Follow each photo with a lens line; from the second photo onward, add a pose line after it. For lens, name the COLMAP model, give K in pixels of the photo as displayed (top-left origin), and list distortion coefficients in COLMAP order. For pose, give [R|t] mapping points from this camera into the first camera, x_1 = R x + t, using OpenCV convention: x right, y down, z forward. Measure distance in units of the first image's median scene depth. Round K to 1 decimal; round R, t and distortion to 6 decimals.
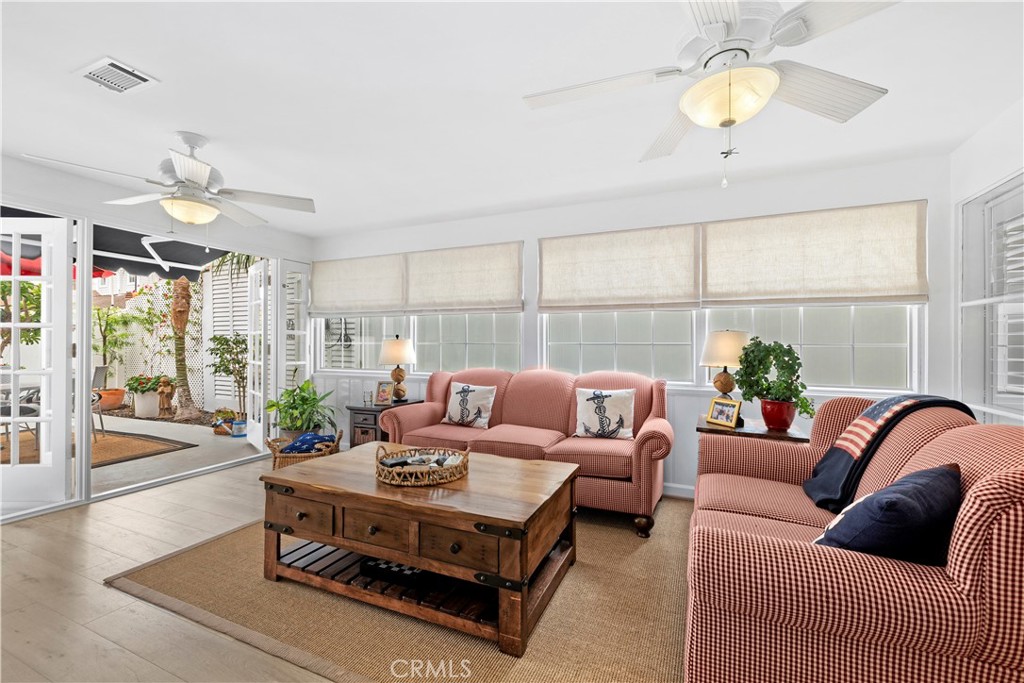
lens RADIAL K [[420.1, 0, 517.0], [0, 420.1, 345.5], [0, 0, 1]] dist [0.001864, 0.000106]
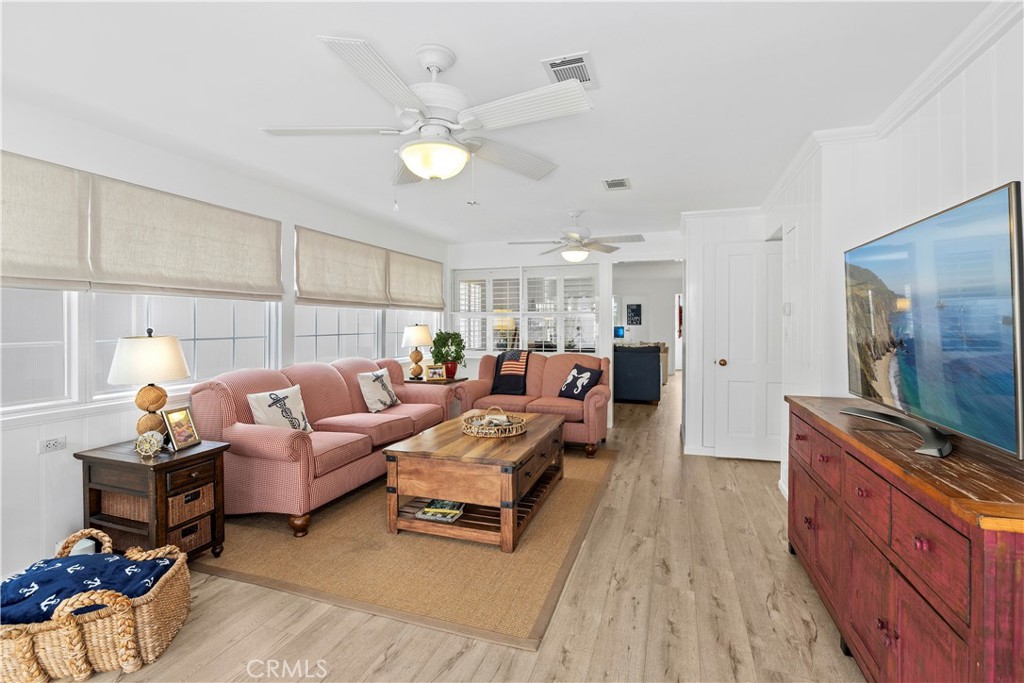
lens RADIAL K [[467.6, 0, 504.7], [0, 467.6, 322.3], [0, 0, 1]] dist [-0.000226, -0.000015]
pose [[-0.066674, -0.005251, 0.997761, -1.066070], [-0.001046, 0.999986, 0.005192, -0.043517], [-0.997774, -0.000697, -0.066678, 0.622088]]
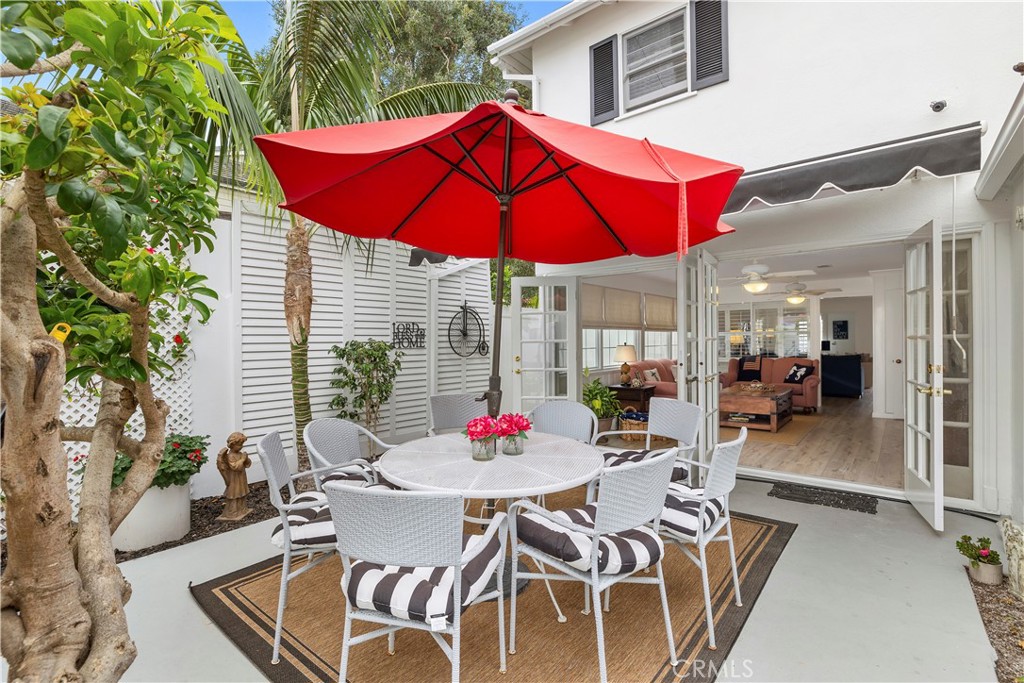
lens RADIAL K [[477.9, 0, 513.4], [0, 477.9, 343.6], [0, 0, 1]] dist [-0.001744, -0.000206]
pose [[0.268390, -0.018289, 0.963137, -2.432723], [0.011630, 0.999808, 0.015744, -0.064246], [-0.963240, 0.006976, 0.268551, 1.057492]]
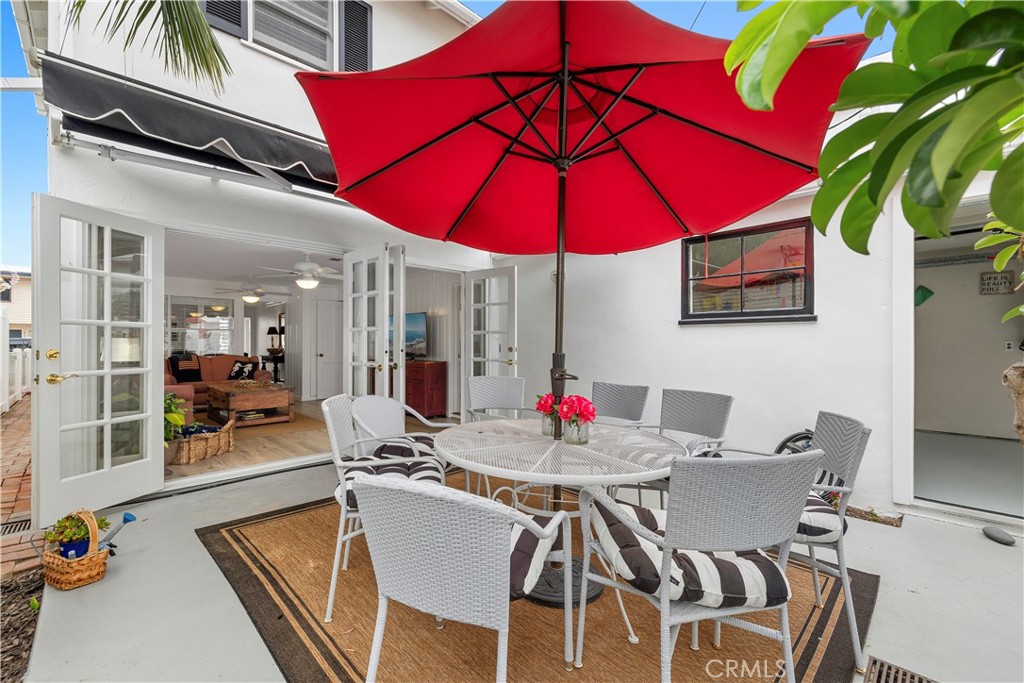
lens RADIAL K [[420.1, 0, 510.0], [0, 420.1, 342.0], [0, 0, 1]] dist [0.001864, 0.000106]
pose [[-0.925884, -0.010018, 0.377676, -1.850714], [-0.011694, 0.999929, -0.002145, -0.014086], [-0.377628, -0.006402, -0.925935, 1.881956]]
